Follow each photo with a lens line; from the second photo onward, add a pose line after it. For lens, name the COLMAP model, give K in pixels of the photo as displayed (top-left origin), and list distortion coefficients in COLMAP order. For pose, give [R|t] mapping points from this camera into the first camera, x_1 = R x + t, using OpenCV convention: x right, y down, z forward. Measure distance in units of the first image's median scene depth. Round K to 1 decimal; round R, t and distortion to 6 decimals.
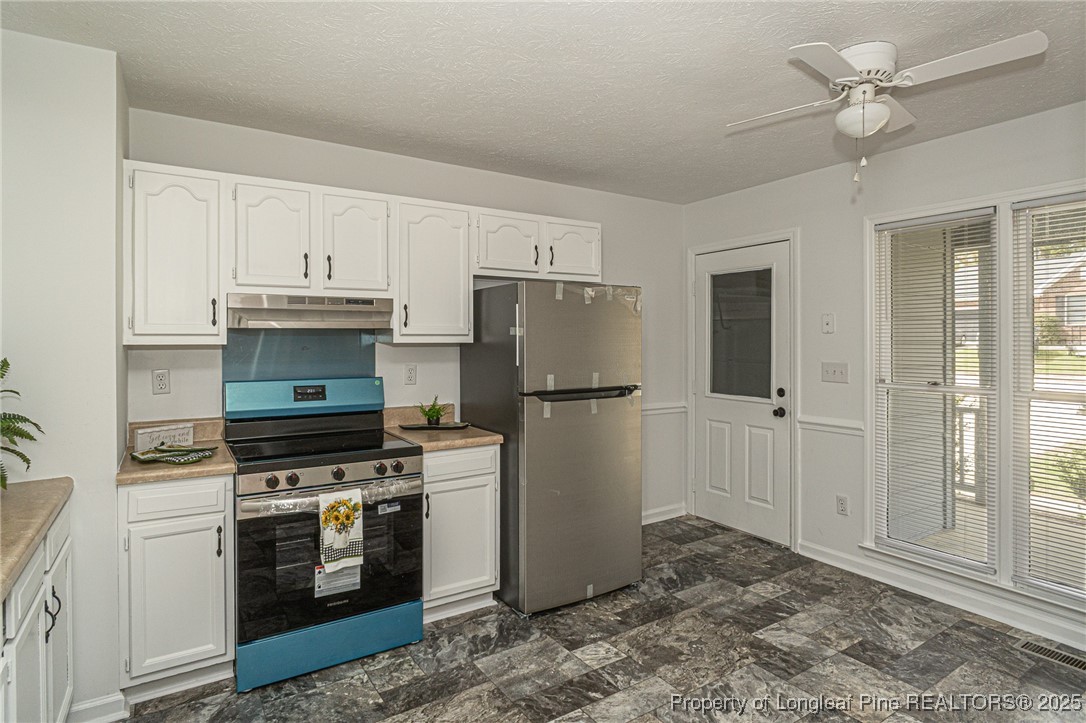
lens RADIAL K [[585.0, 0, 547.6], [0, 585.0, 322.3], [0, 0, 1]] dist [-0.016659, -0.000656]
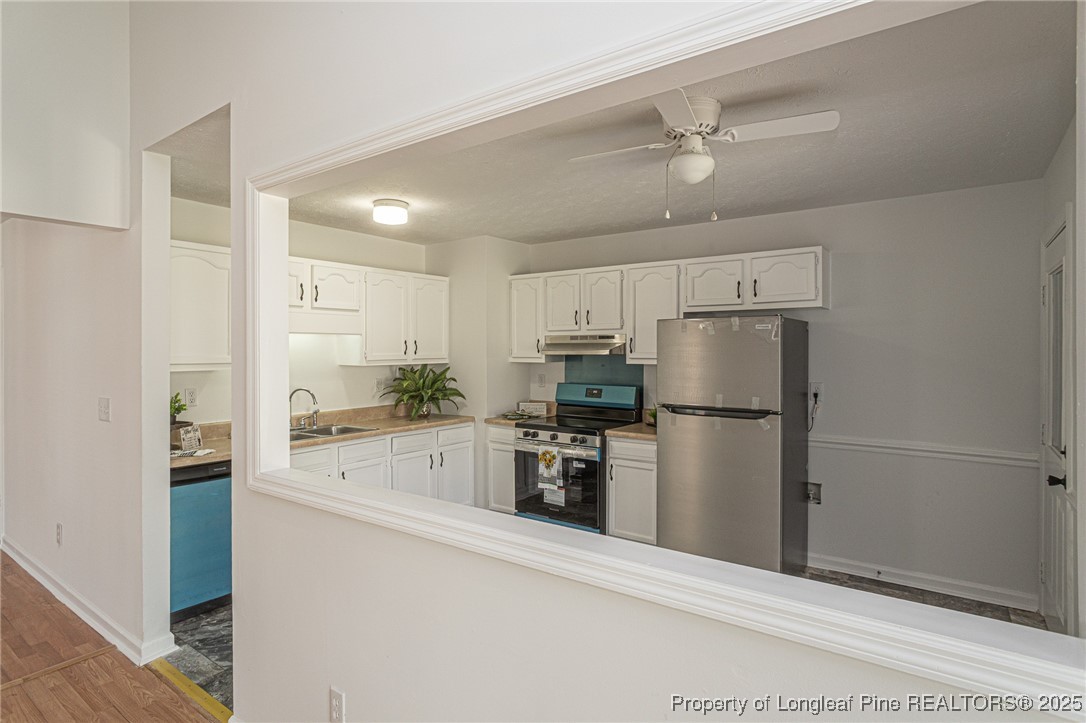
lens RADIAL K [[571.1, 0, 541.8], [0, 571.1, 348.0], [0, 0, 1]] dist [-0.005459, -0.000011]
pose [[0.357451, -0.001112, -0.933931, 1.187261], [0.019548, 0.999789, 0.006291, -0.021363], [0.933727, -0.020505, 0.357397, 0.332405]]
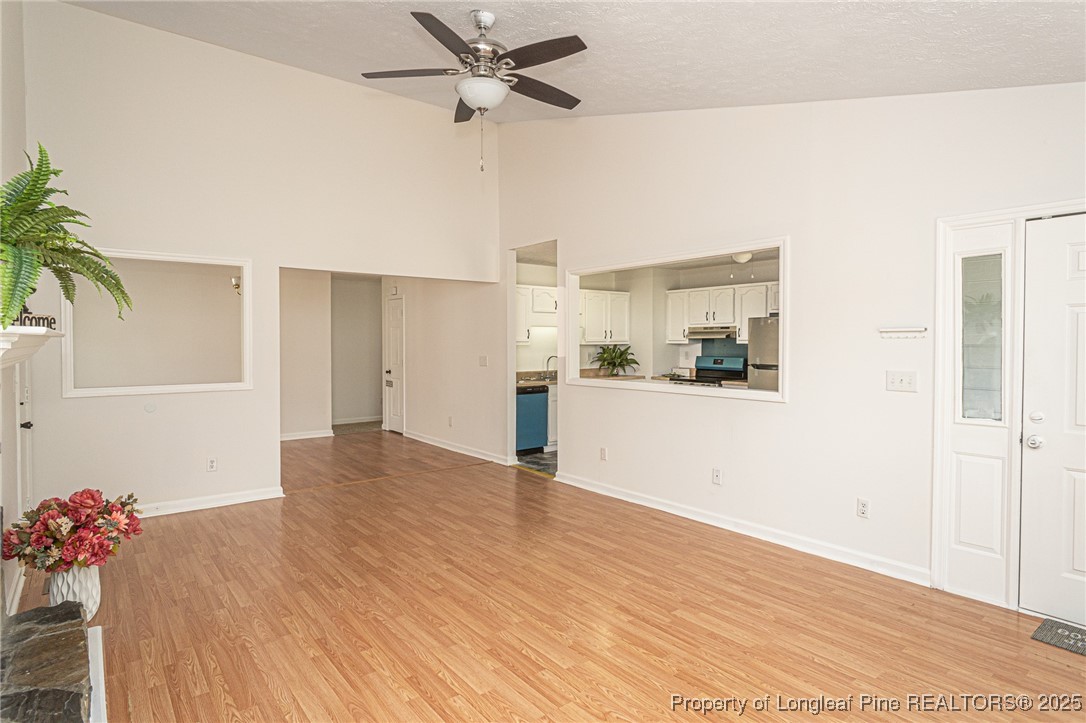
lens RADIAL K [[590.3, 0, 543.0], [0, 590.3, 361.5], [0, 0, 1]] dist [-0.001529, -0.000076]
pose [[0.096090, 0.033995, -0.994792, 2.552425], [0.022638, 0.999083, 0.036328, 0.001680], [0.995115, -0.026011, 0.095233, -0.080272]]
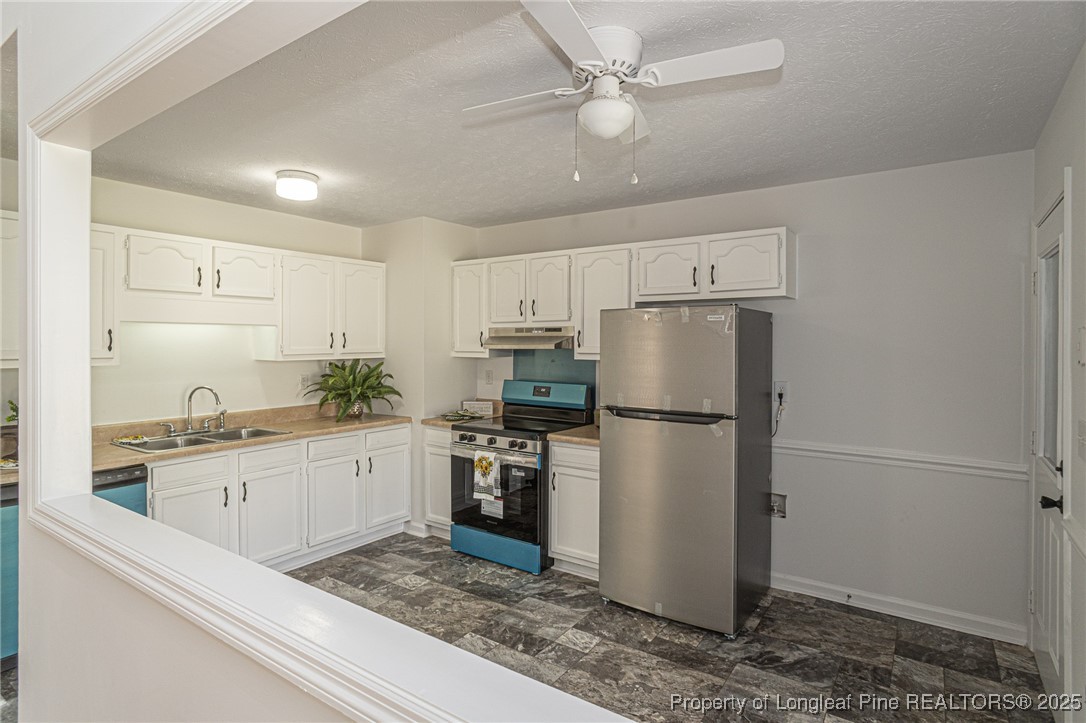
lens RADIAL K [[573.3, 0, 541.3], [0, 573.3, 341.8], [0, 0, 1]] dist [-0.004487, -0.000695]
pose [[0.374263, 0.001027, -0.927322, 1.078591], [0.016218, 0.999839, 0.007653, -0.019076], [0.927181, -0.017903, 0.374186, 0.518781]]
